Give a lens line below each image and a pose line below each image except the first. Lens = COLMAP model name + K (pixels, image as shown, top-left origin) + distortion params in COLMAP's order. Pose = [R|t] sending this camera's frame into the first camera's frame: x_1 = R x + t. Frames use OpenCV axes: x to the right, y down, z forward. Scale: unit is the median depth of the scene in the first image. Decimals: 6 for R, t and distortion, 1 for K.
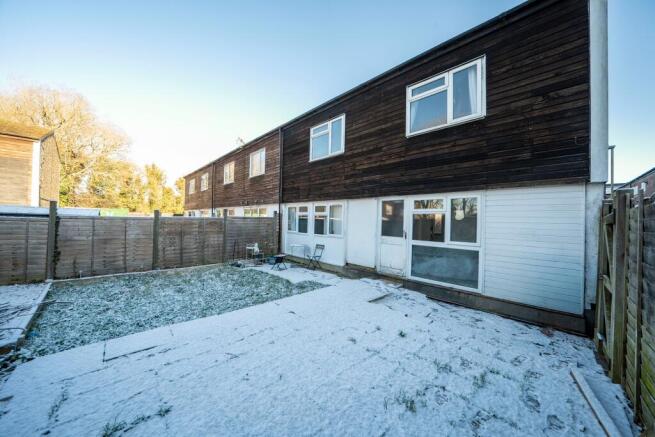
lens RADIAL K [[224.6, 0, 326.8], [0, 224.6, 219.2], [0, 0, 1]] dist [-0.024014, -0.000195]
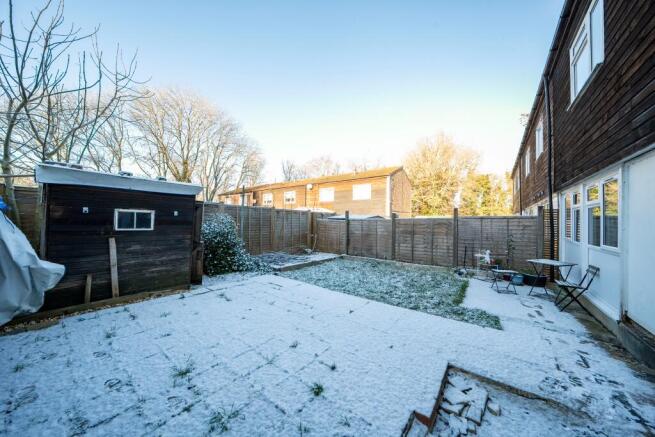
lens RADIAL K [[224.6, 0, 326.7], [0, 224.6, 219.1], [0, 0, 1]] dist [-0.024014, -0.000195]
pose [[0.154263, -0.029288, -0.987596, 0.477340], [-0.005074, 0.999524, -0.030434, 0.036443], [0.988017, 0.009706, 0.154041, 0.465562]]
